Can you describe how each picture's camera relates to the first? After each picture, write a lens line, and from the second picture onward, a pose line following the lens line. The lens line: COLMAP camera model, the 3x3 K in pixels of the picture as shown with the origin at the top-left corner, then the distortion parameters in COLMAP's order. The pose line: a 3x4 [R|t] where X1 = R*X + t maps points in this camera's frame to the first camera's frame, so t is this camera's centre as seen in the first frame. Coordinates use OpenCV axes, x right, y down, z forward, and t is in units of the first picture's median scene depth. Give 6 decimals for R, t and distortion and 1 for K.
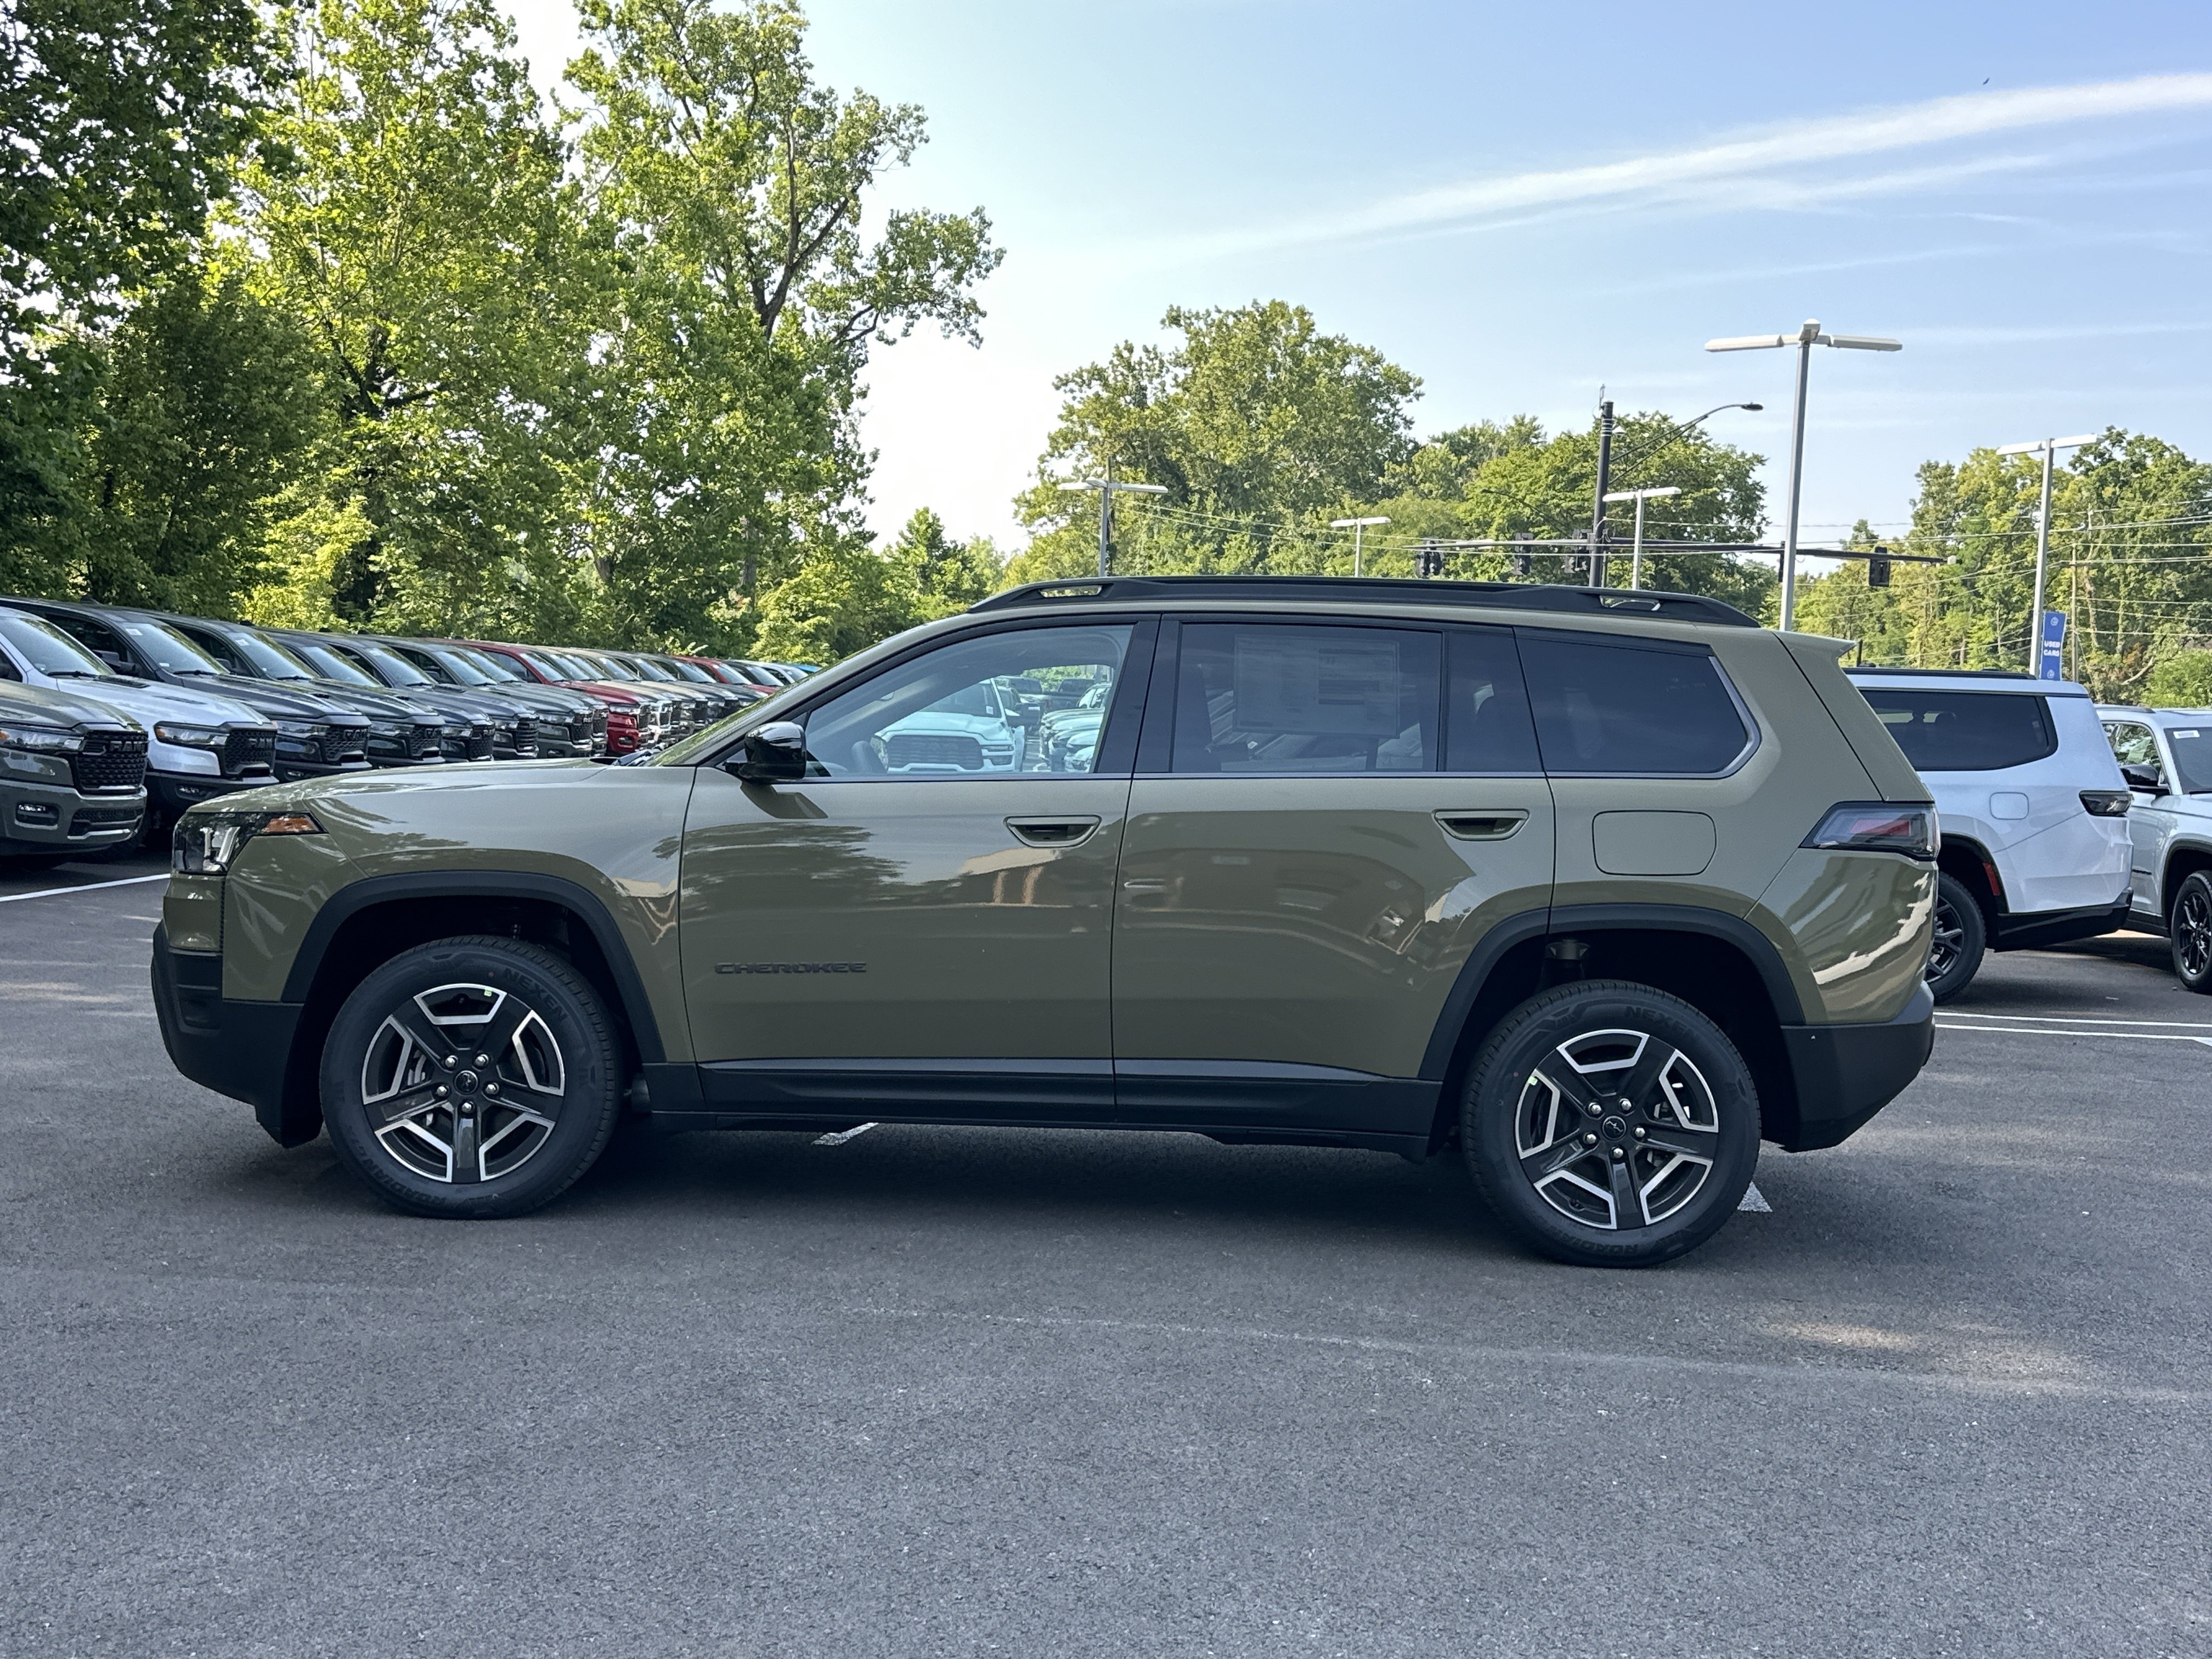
lens RADIAL K [[2309.1, 0, 1100.3], [0, 2309.1, 846.7], [0, 0, 1]] dist [0.183368, -0.377465]
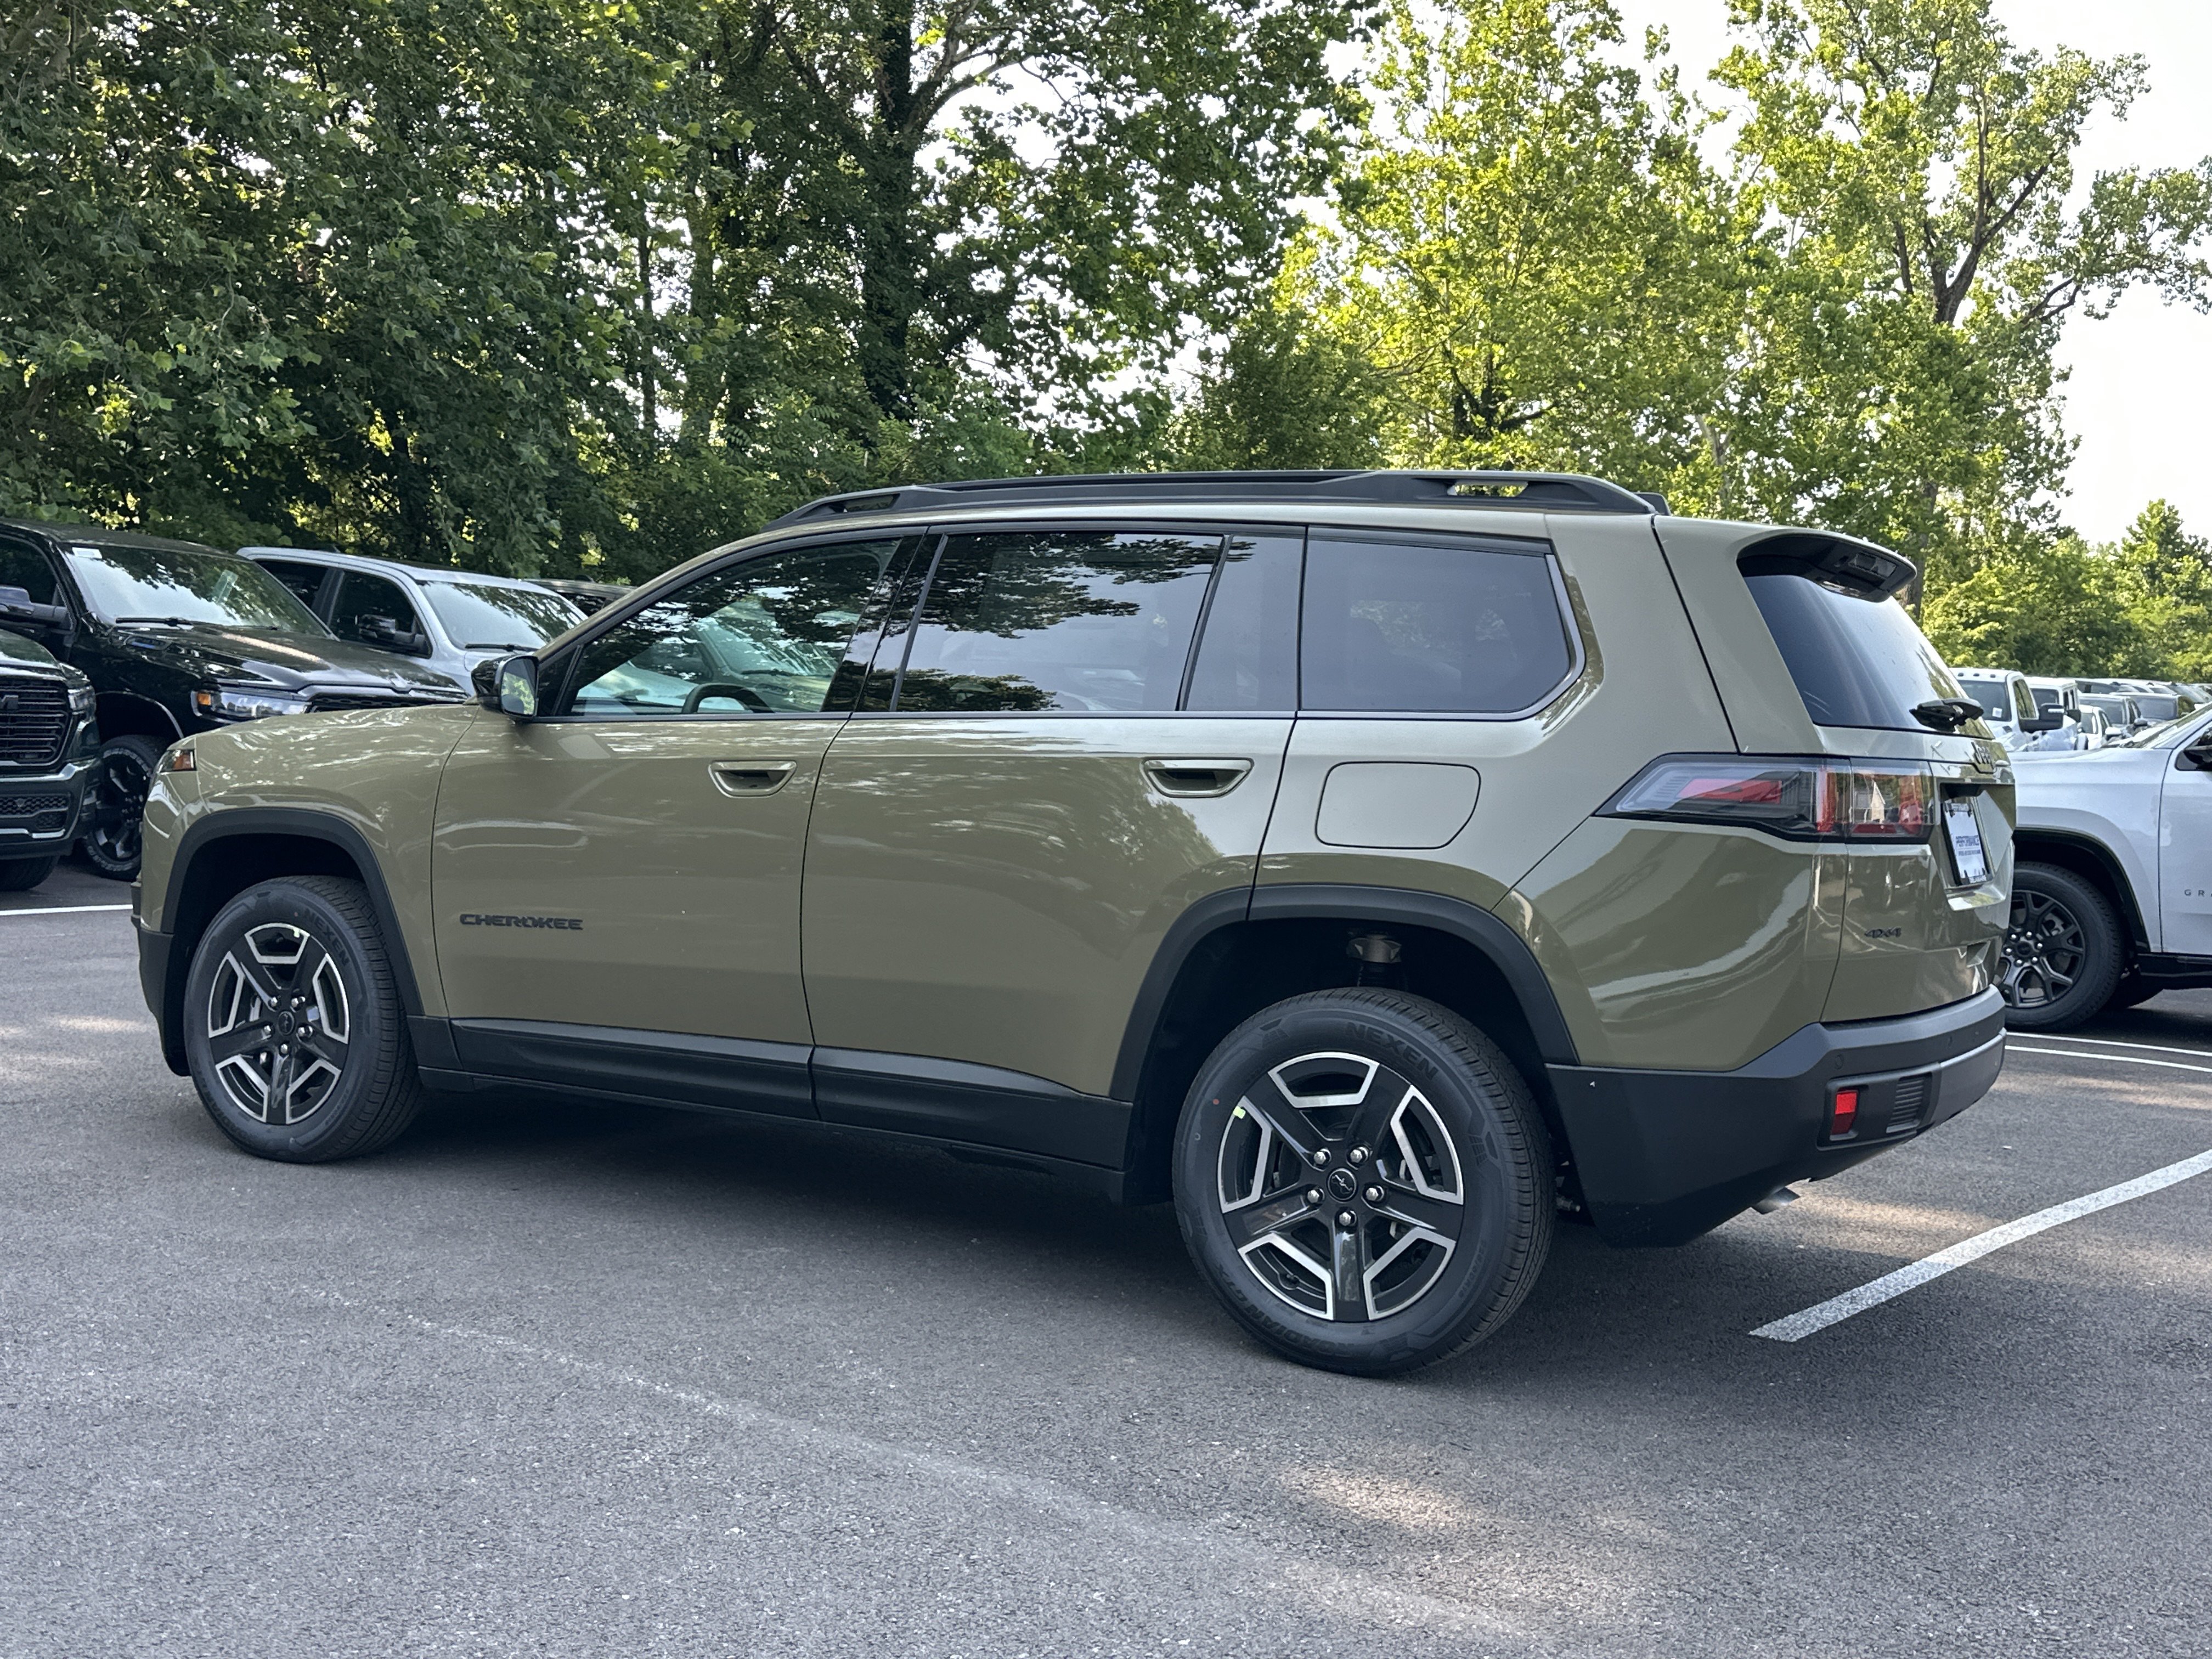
lens RADIAL K [[2309.1, 0, 1100.3], [0, 2309.1, 846.7], [0, 0, 1]] dist [0.183368, -0.377465]
pose [[0.862823, 0.028202, -0.504719, 0.053219], [-0.033255, 0.999446, -0.001003, 0.001547], [0.504411, 0.017650, 0.863283, 0.031692]]
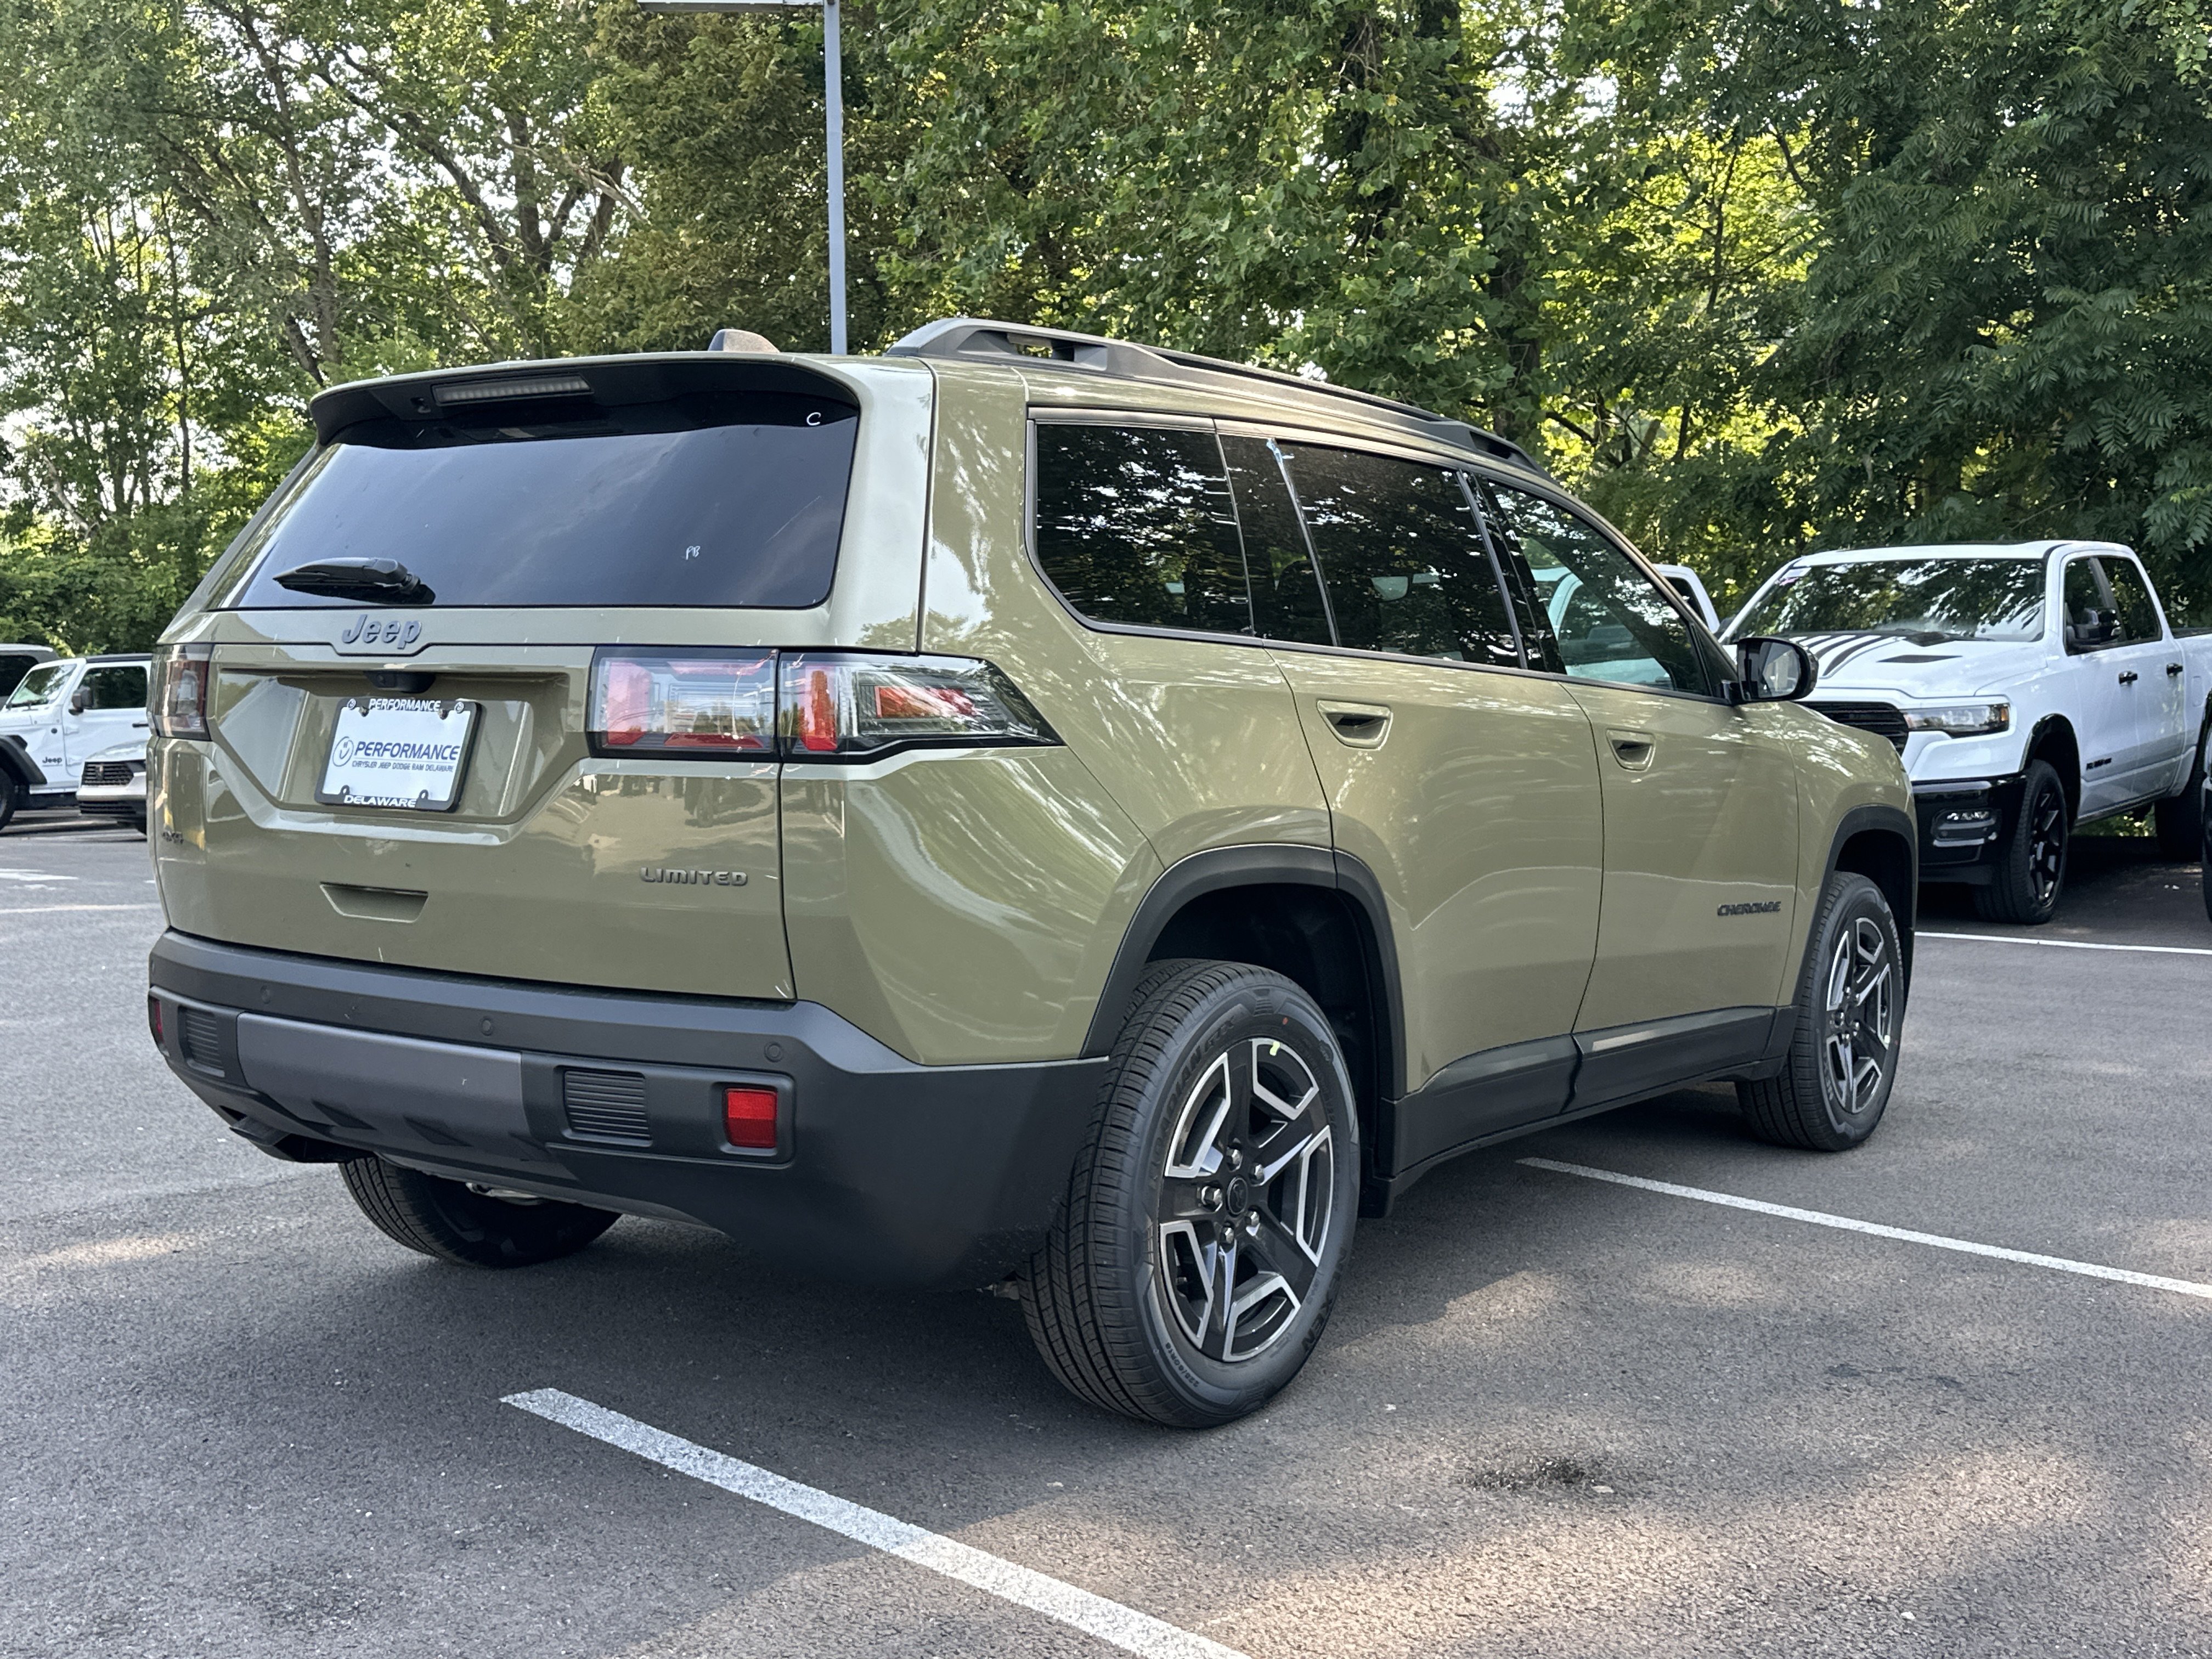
lens RADIAL K [[2308.6, 0, 1102.6], [0, 2308.6, 802.5], [0, 0, 1]] dist [0.263650, -0.692932]
pose [[-0.588521, -0.003873, -0.808473, 0.075535], [-0.064858, 0.996992, 0.042437, -0.002054], [0.805877, 0.077411, -0.587001, 0.165134]]
